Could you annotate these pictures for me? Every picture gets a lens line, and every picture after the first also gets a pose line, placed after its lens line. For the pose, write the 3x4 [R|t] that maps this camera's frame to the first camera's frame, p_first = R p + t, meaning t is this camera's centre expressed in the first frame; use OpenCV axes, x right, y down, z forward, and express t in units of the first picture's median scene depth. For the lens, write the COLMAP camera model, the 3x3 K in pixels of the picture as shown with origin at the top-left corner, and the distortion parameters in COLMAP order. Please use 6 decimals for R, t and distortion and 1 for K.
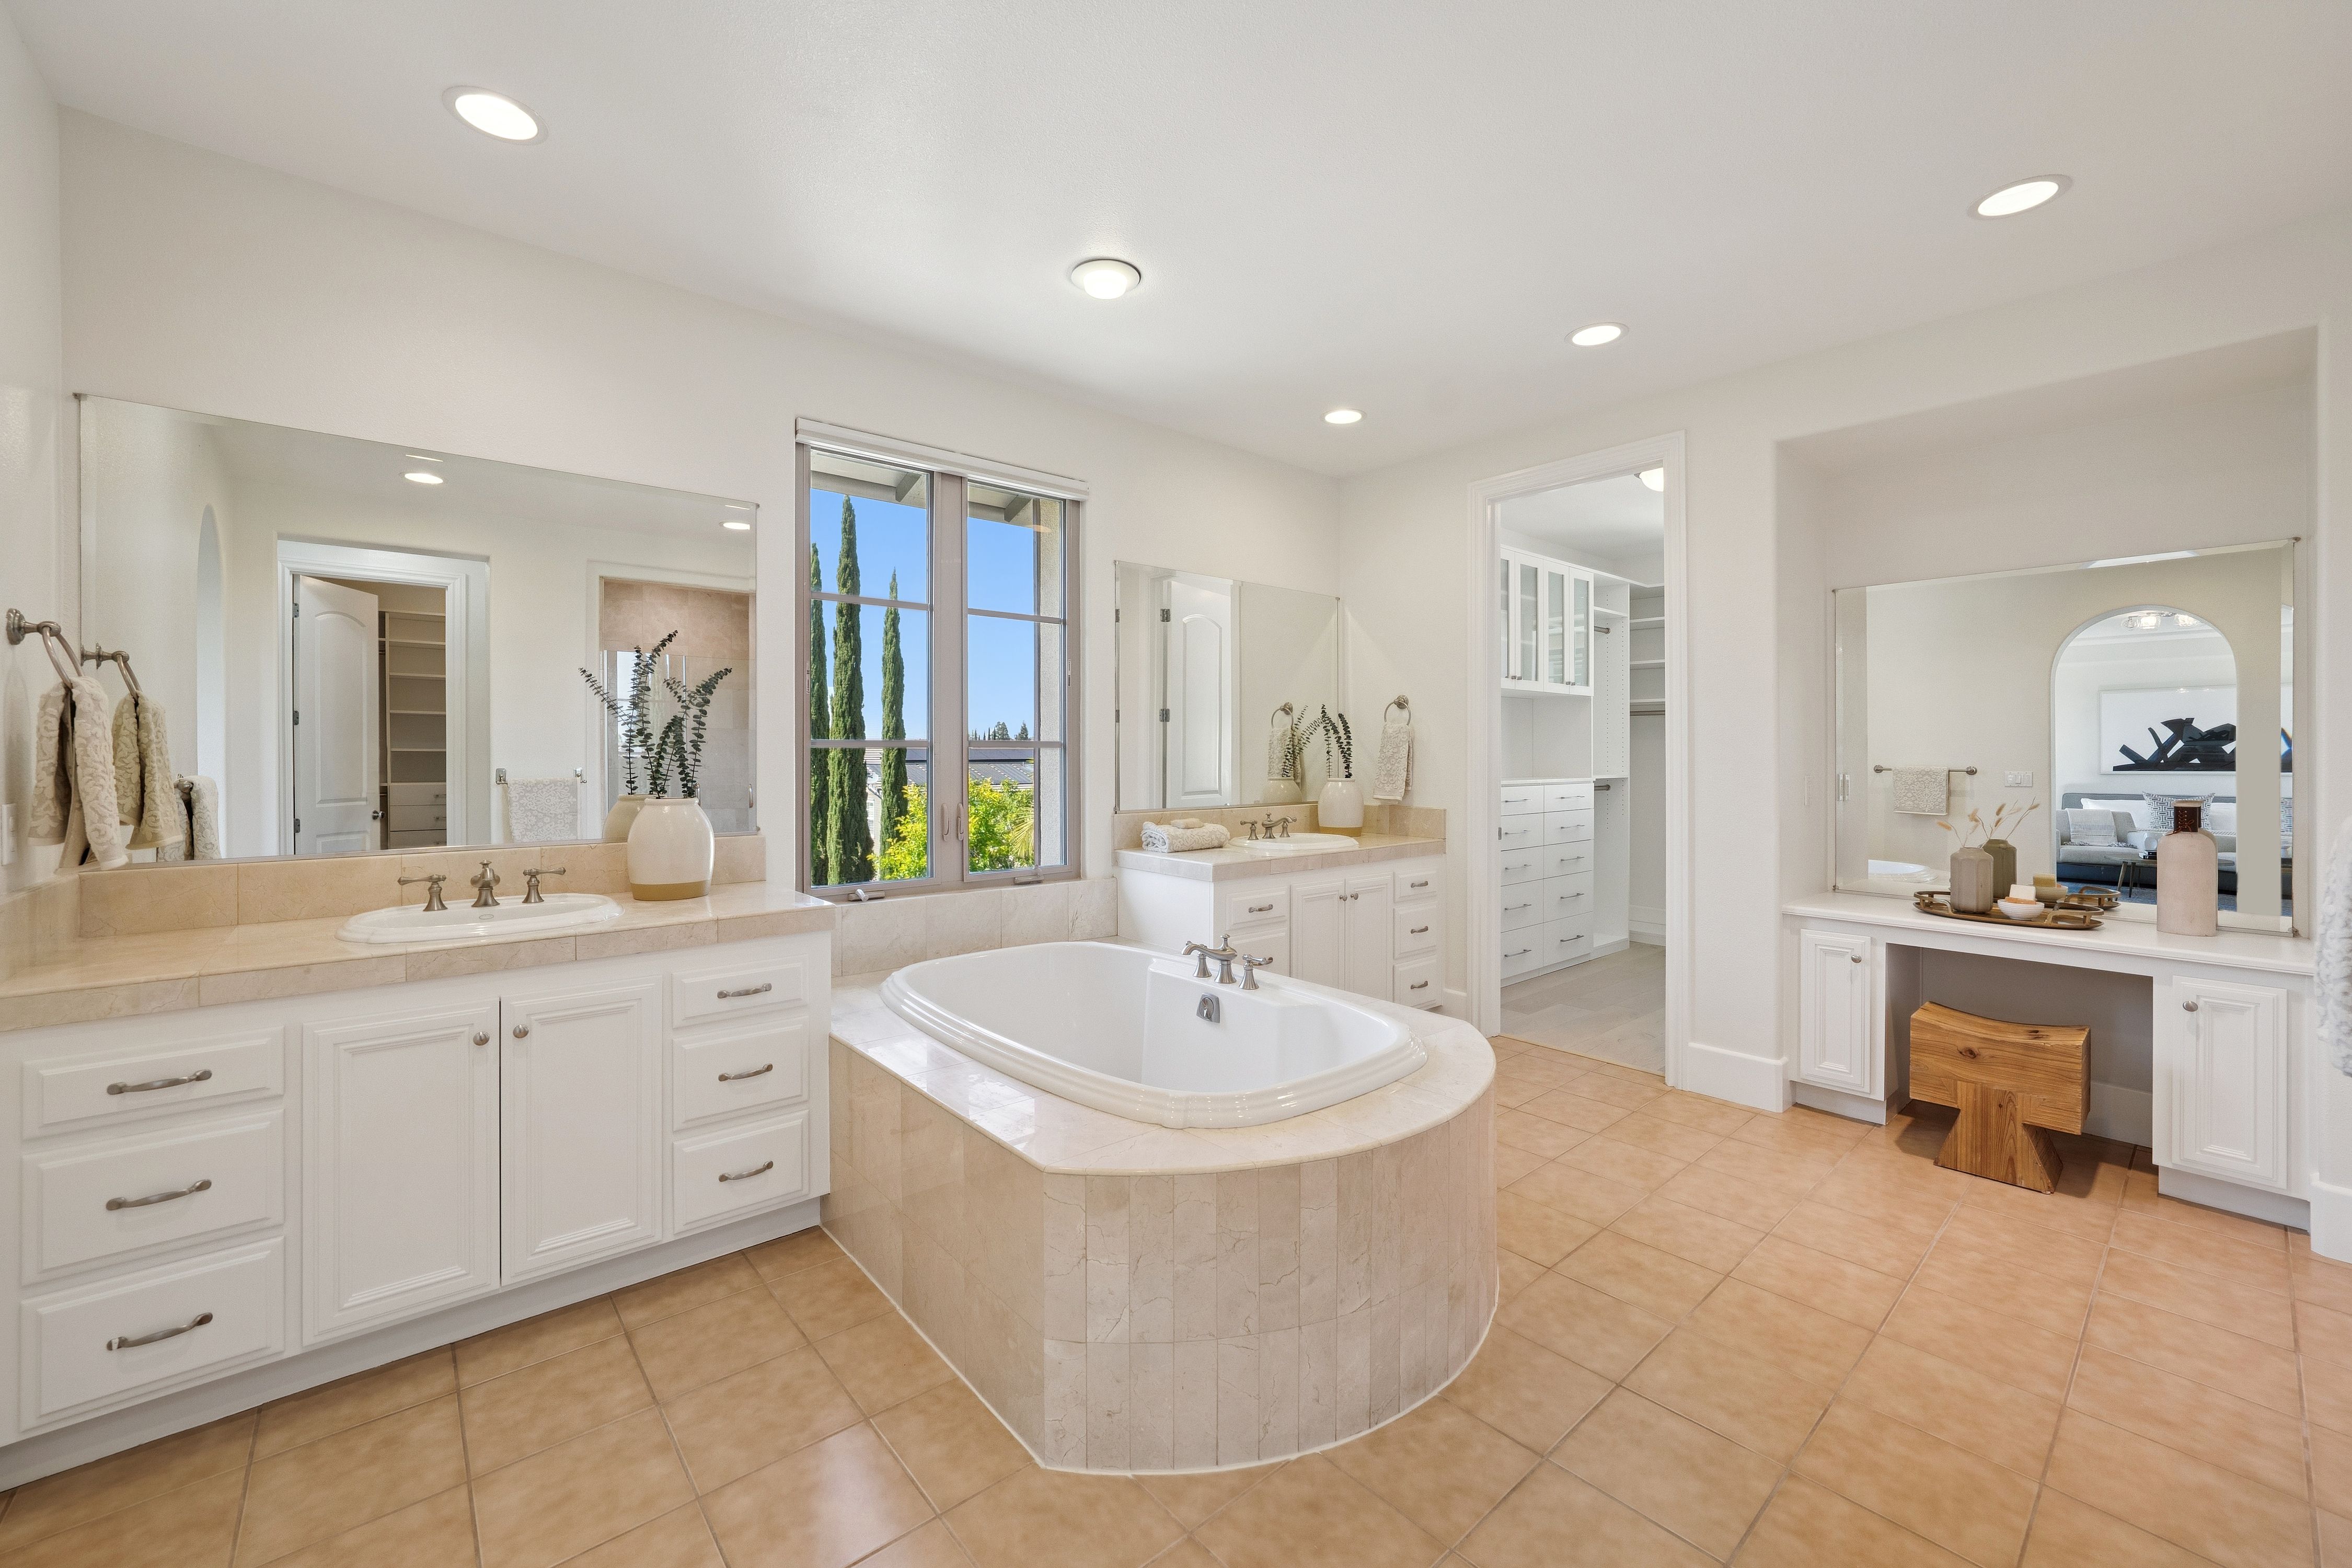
lens RADIAL K [[930.8, 0, 1178.6], [0, 930.8, 753.0], [0, 0, 1]] dist [-0.007642, 0.000105]
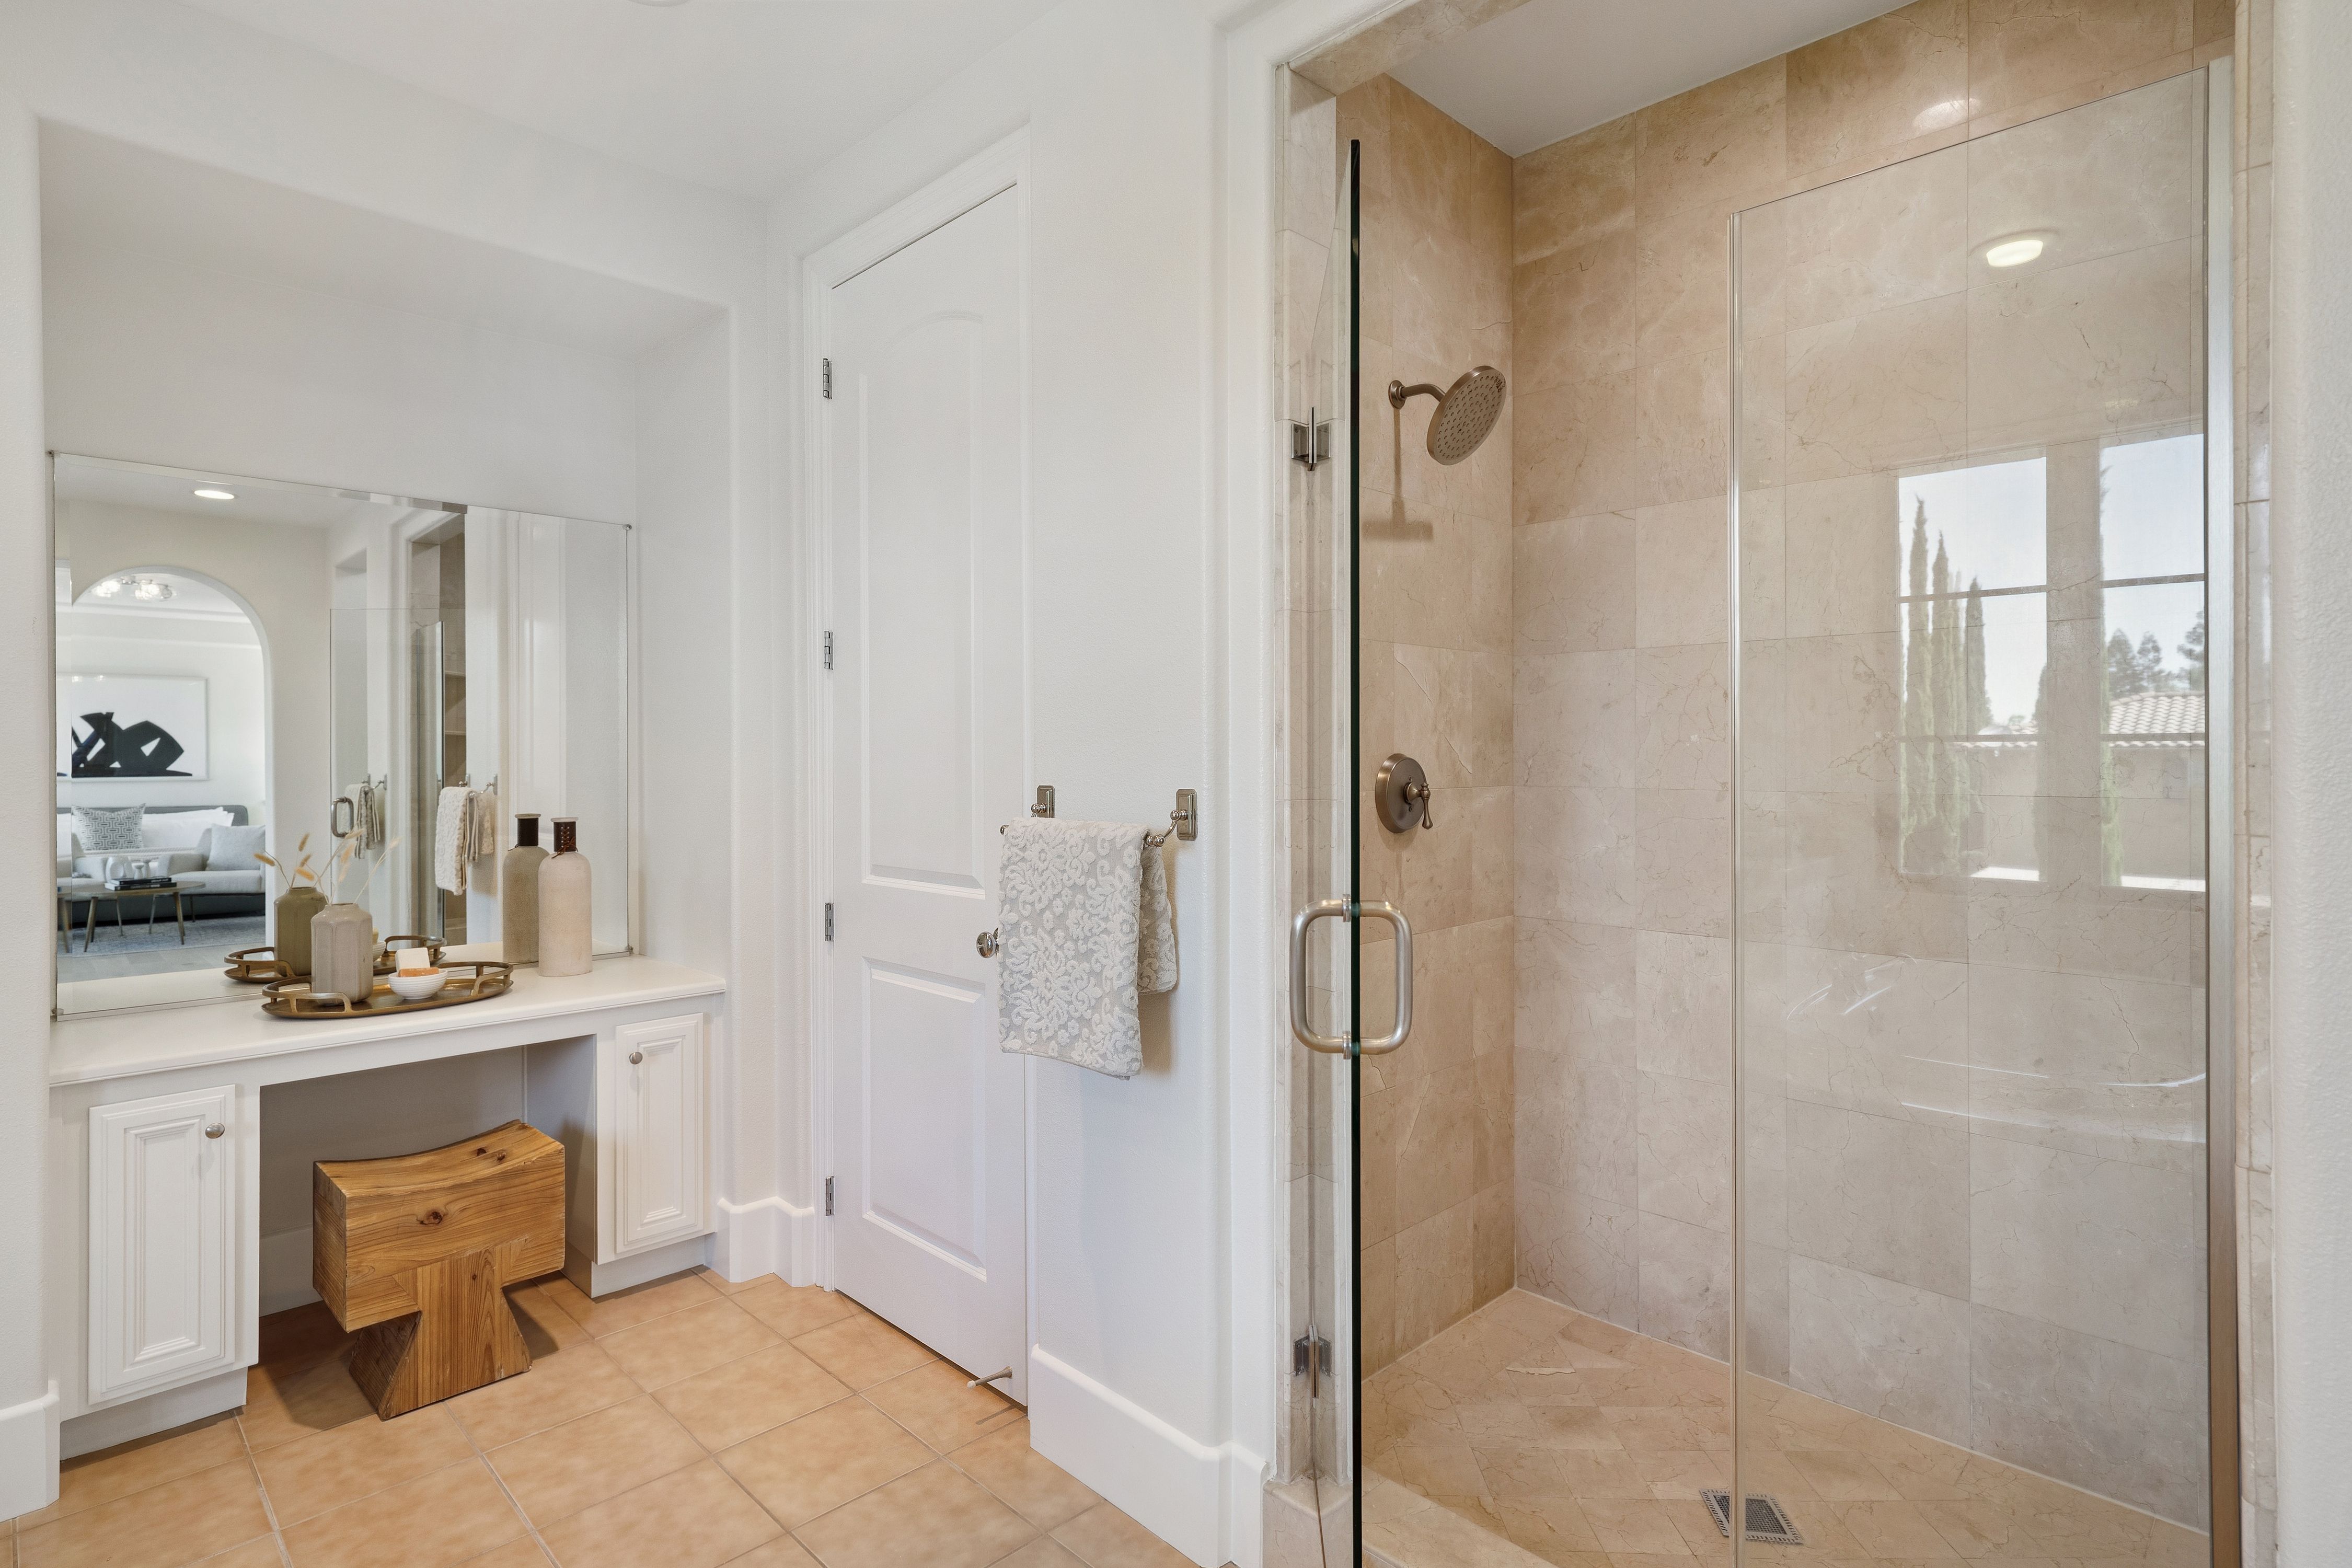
lens RADIAL K [[1180.0, 0, 1172.9], [0, 1180.0, 744.9], [0, 0, 1]] dist [0.002897, 0.001565]
pose [[-0.062357, 0.006266, 0.998034, -0.015485], [0.001433, 0.999980, -0.006189, -0.004787], [-0.998053, 0.001045, -0.062365, 0.527403]]
